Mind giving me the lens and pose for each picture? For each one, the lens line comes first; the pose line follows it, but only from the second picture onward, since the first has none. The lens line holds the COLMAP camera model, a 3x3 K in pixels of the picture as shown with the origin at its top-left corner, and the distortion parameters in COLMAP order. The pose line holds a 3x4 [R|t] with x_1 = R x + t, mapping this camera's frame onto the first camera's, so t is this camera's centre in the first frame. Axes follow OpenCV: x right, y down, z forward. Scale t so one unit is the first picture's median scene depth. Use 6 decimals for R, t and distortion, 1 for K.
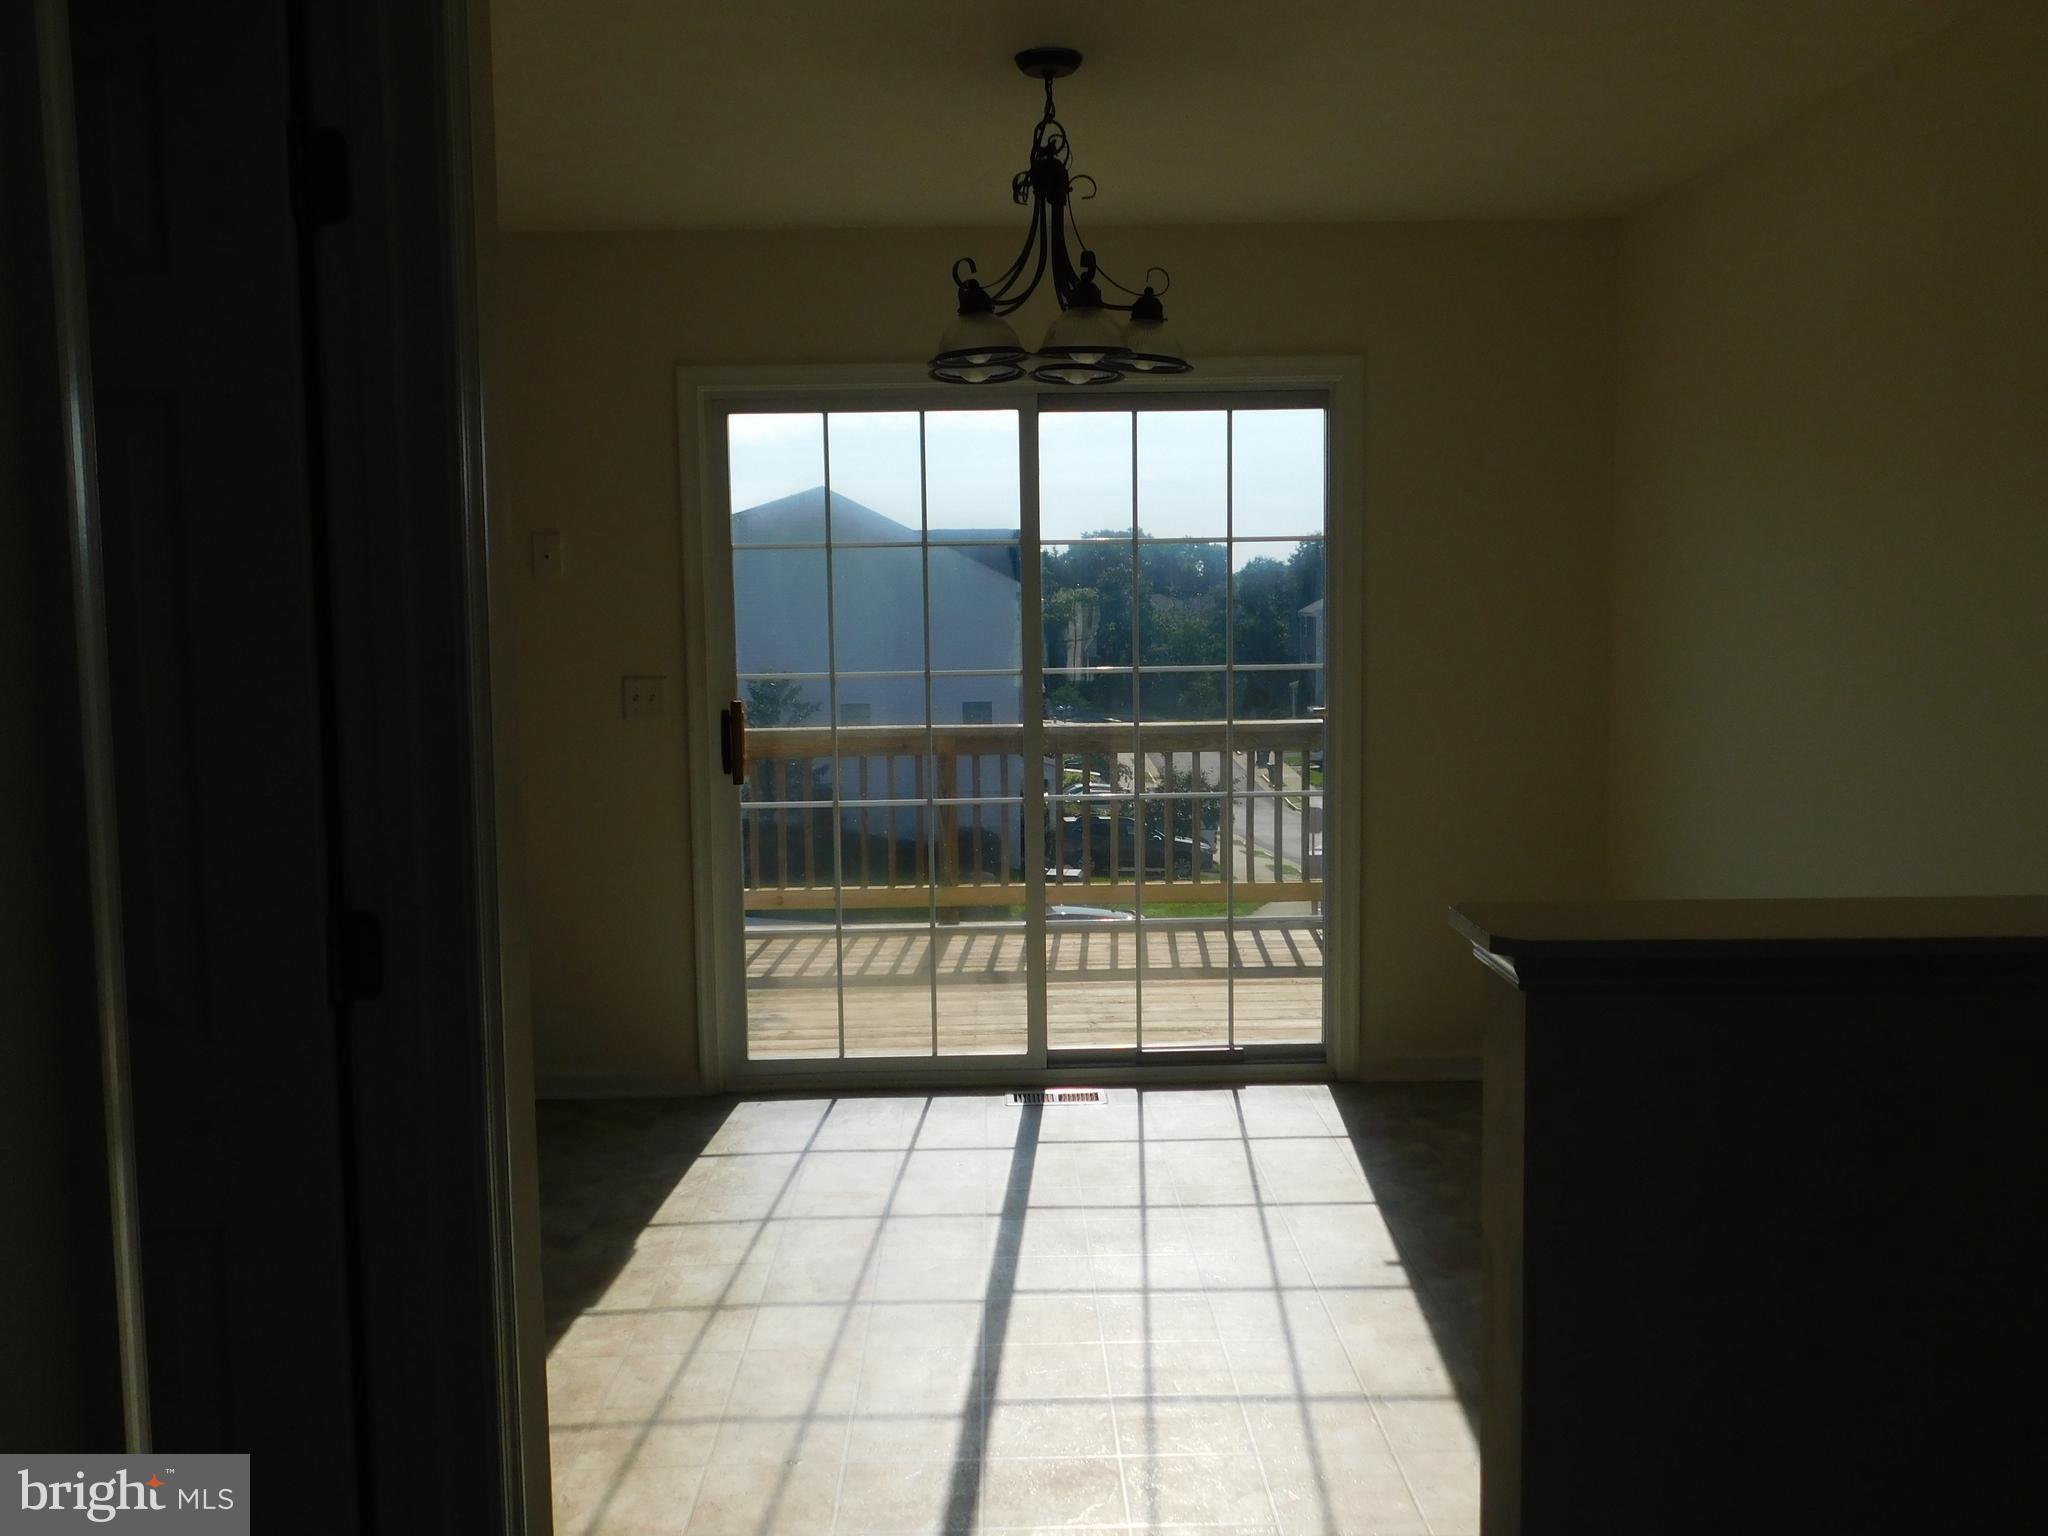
lens RADIAL K [[1803.5, 0, 1024.0], [0, 1803.5, 768.0], [0, 0, 1]] dist [0.115045, -0.004861]
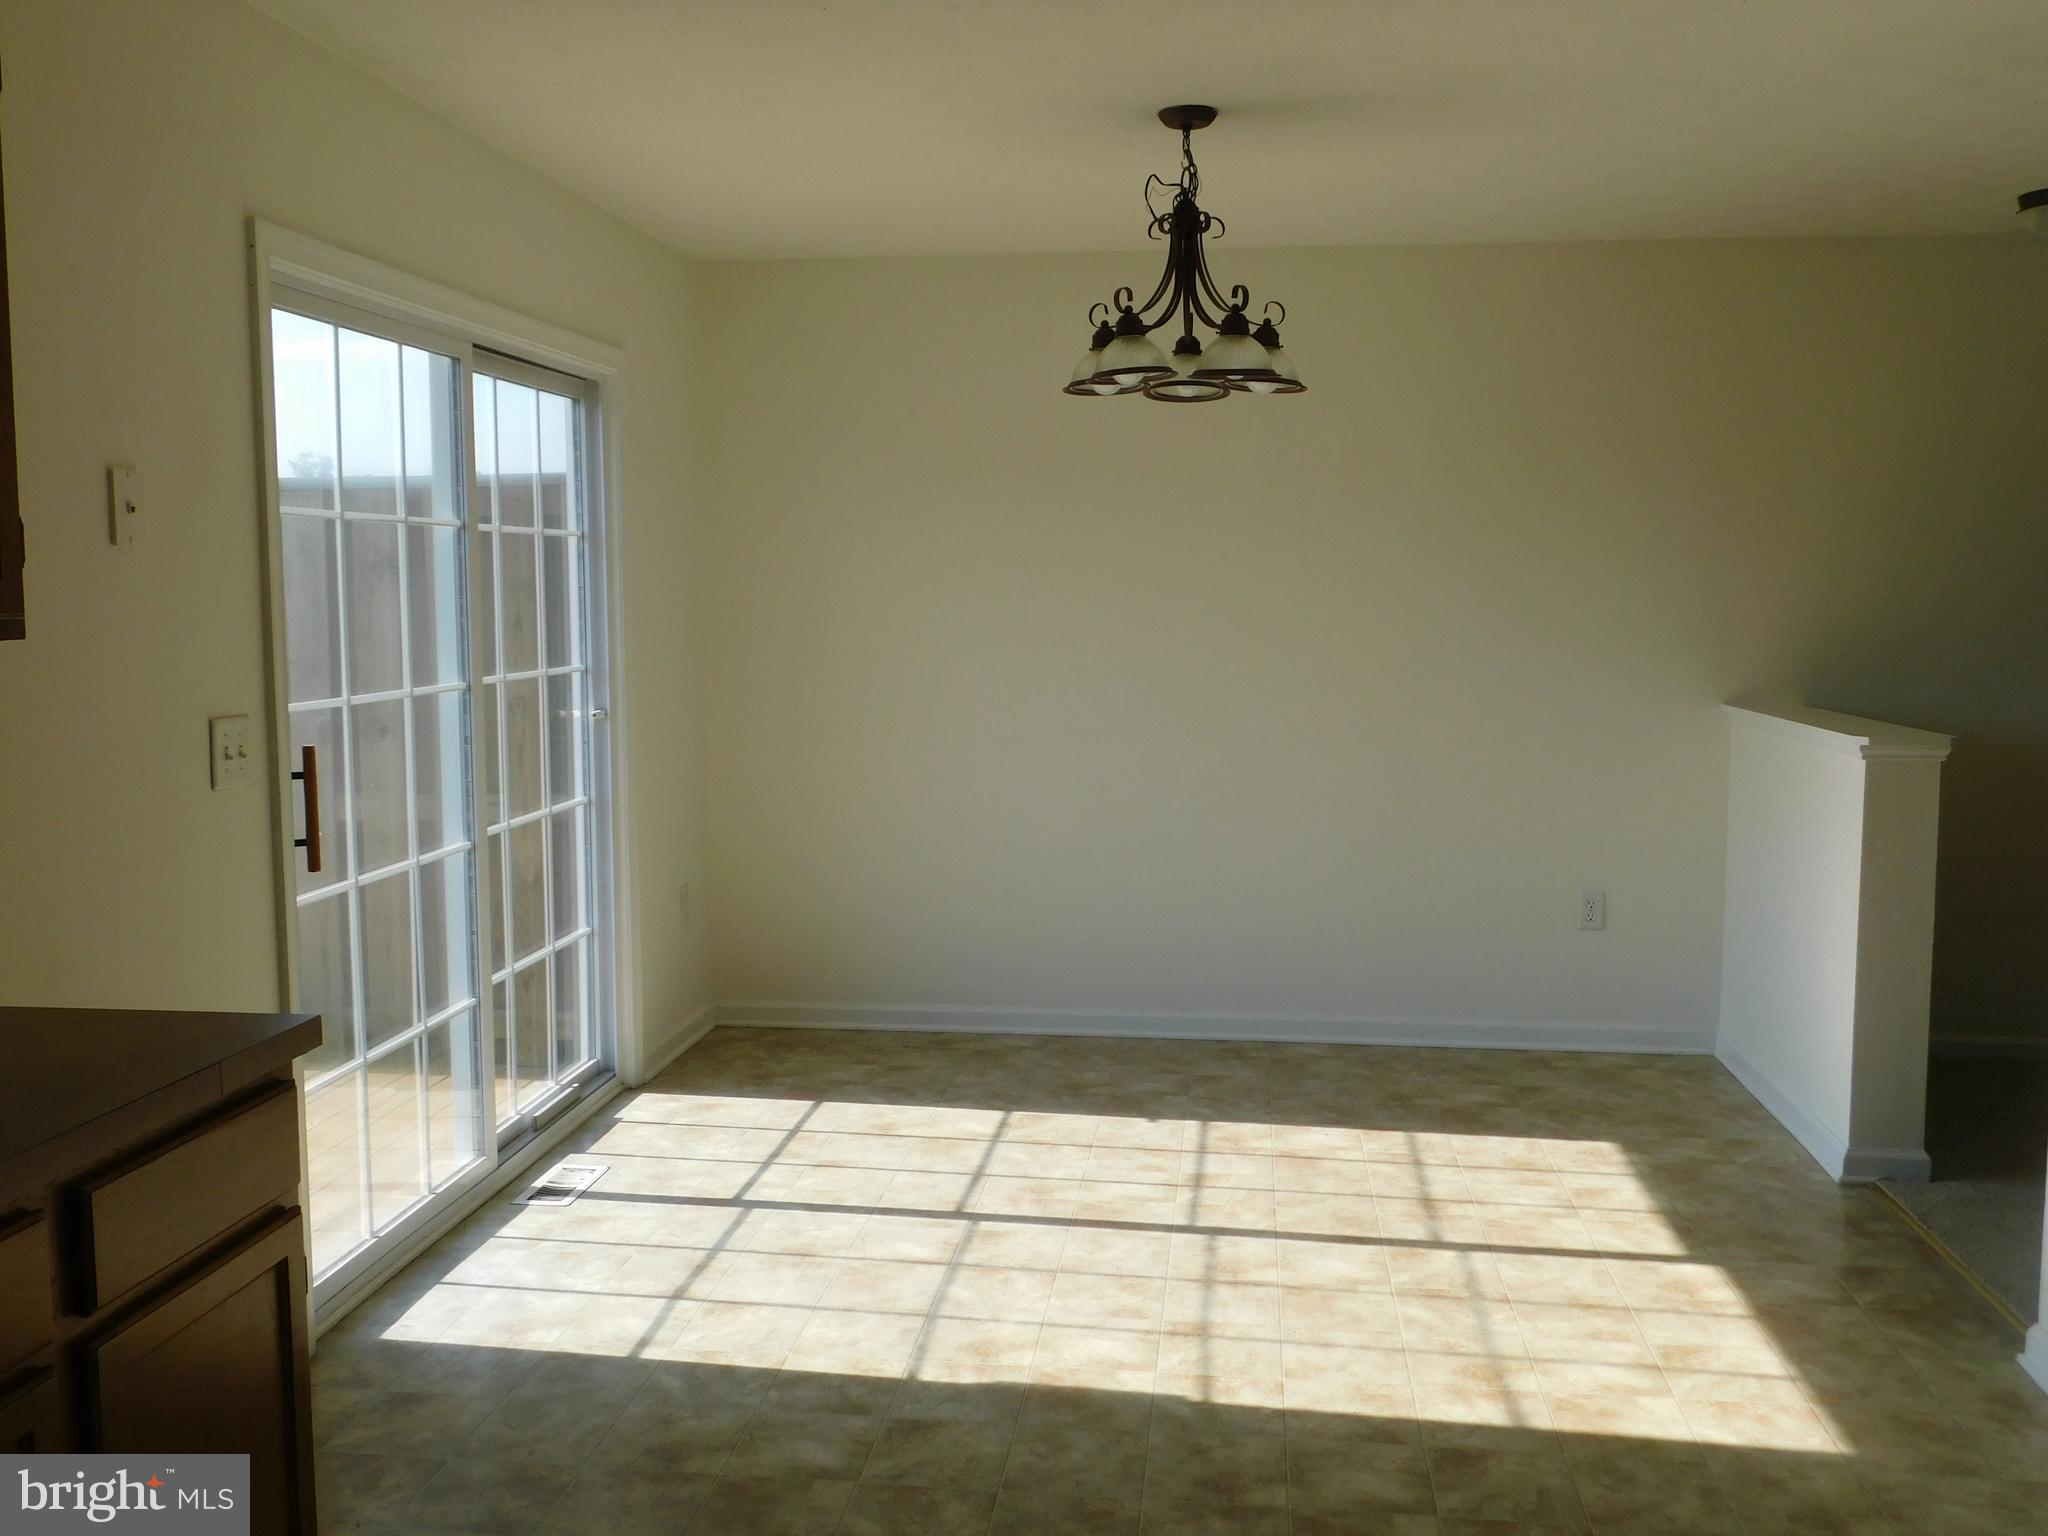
lens RADIAL K [[1803.5, 0, 1024.0], [0, 1803.5, 768.0], [0, 0, 1]] dist [0.115045, -0.004861]
pose [[0.190016, -0.092639, 0.977401, -0.771570], [0.090977, 0.992916, 0.076423, -0.058014], [-0.977557, 0.074399, 0.197098, 0.618782]]
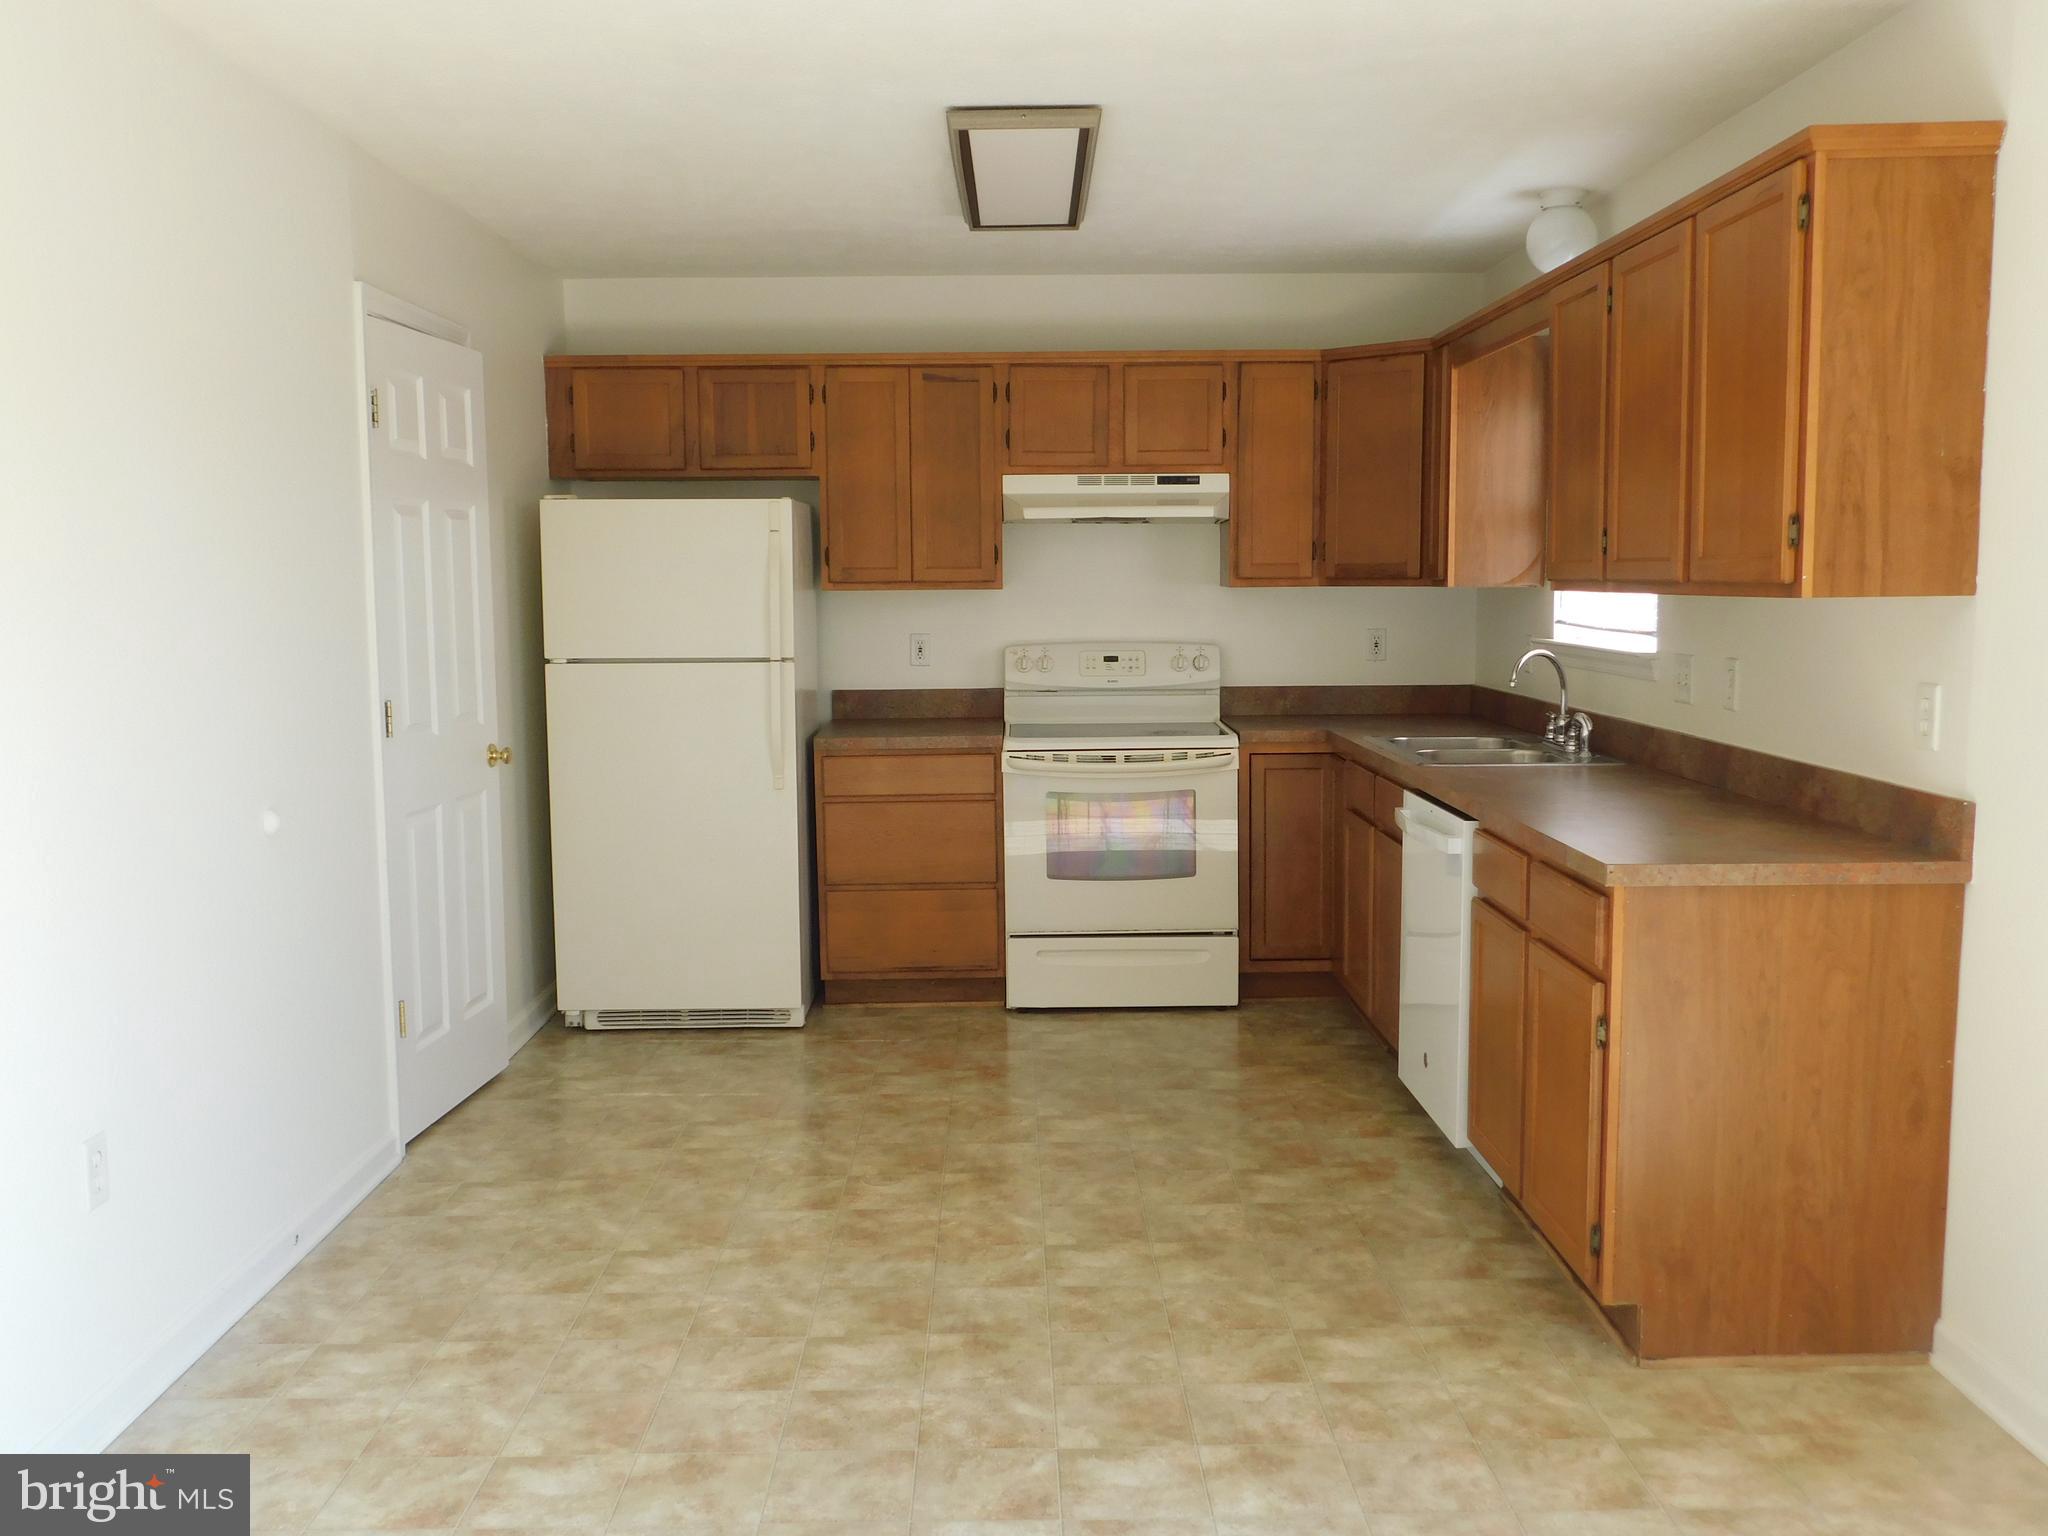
lens RADIAL K [[1803.5, 0, 1024.0], [0, 1803.5, 768.0], [0, 0, 1]] dist [0.115045, -0.004861]
pose [[-0.050560, 0.152797, -0.986963, 0.406948], [-0.087734, 0.983727, 0.156791, -0.095688], [0.994860, 0.094518, -0.036332, 0.707636]]
